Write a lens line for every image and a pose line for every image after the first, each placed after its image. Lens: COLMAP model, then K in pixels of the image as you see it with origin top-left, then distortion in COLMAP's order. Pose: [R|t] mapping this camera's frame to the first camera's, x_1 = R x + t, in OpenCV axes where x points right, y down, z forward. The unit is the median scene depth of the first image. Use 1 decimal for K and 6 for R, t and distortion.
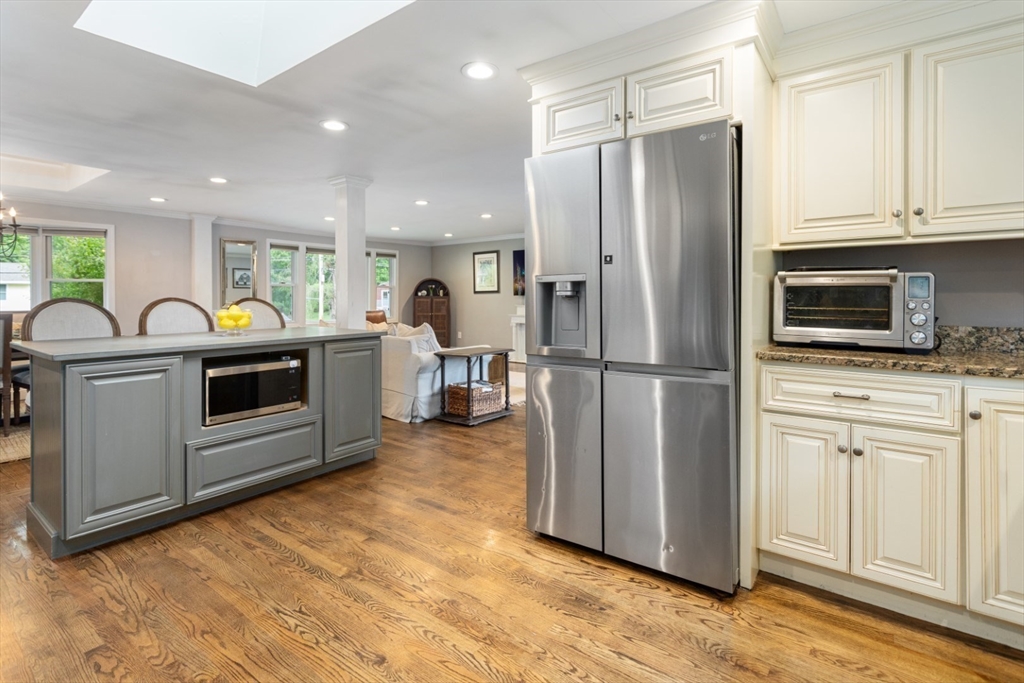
lens RADIAL K [[489.8, 0, 515.4], [0, 489.8, 300.2], [0, 0, 1]] dist [0.004928, 0.002135]
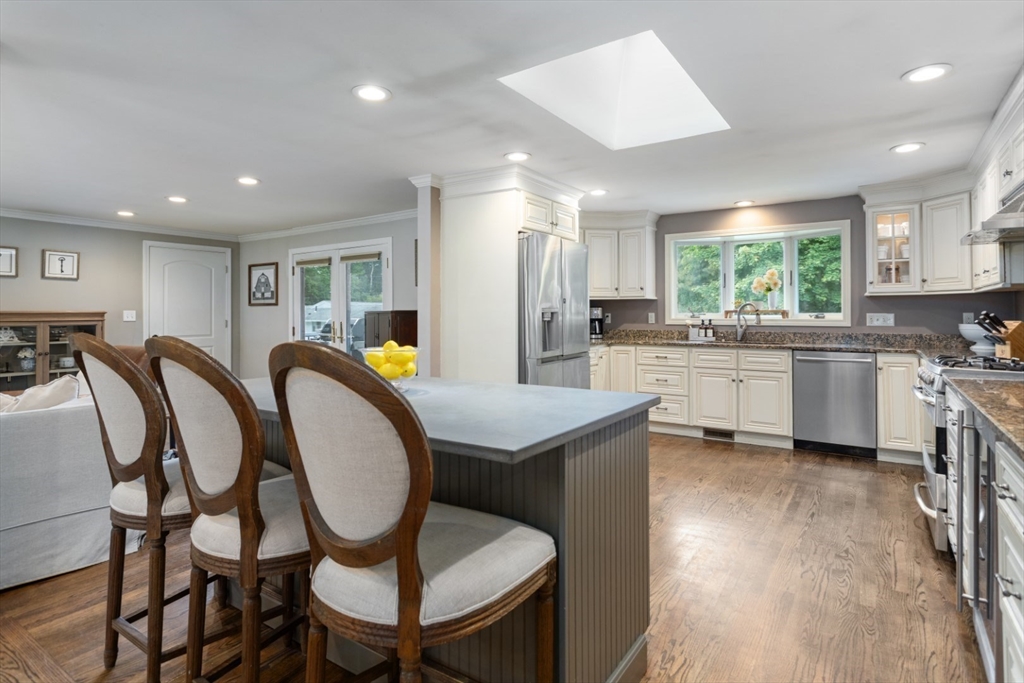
lens RADIAL K [[535.9, 0, 515.1], [0, 535.9, 315.8], [0, 0, 1]] dist [-0.005109, -0.000177]
pose [[-0.059598, -0.000950, 0.998222, -1.097504], [0.009541, 0.999953, 0.001521, -0.018623], [-0.998177, 0.009615, -0.059586, 0.772264]]
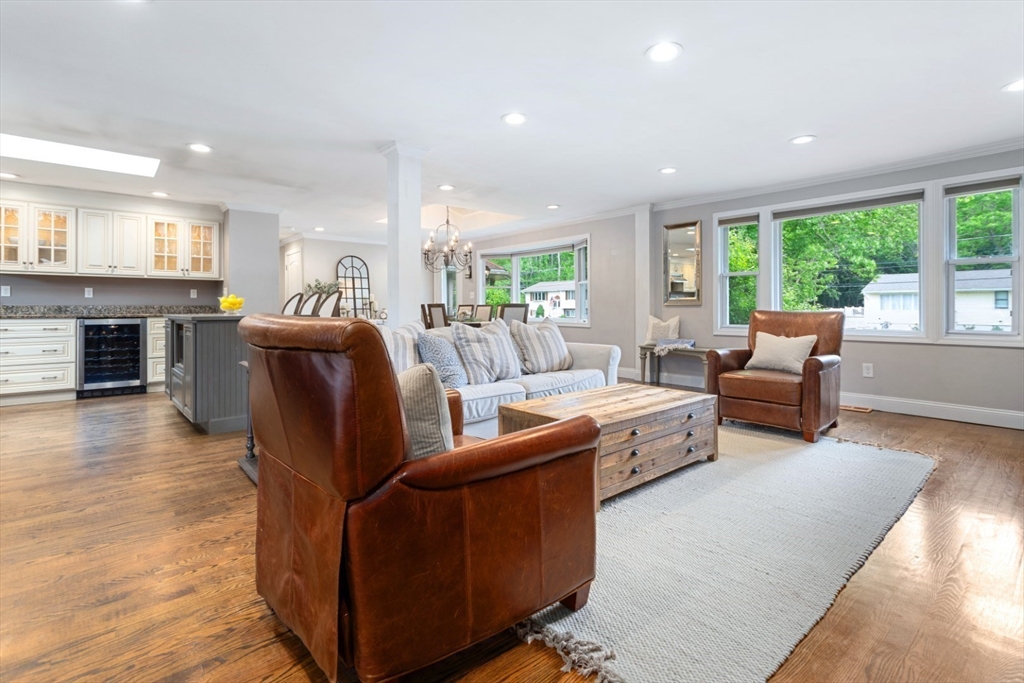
lens RADIAL K [[489.8, 0, 514.1], [0, 489.8, 304.1], [0, 0, 1]] dist [0.004928, 0.002135]
pose [[-0.196980, -0.005906, -0.980390, 0.641614], [-0.004025, 0.999978, -0.005215, 0.037844], [0.980399, 0.002919, -0.196999, 1.877646]]
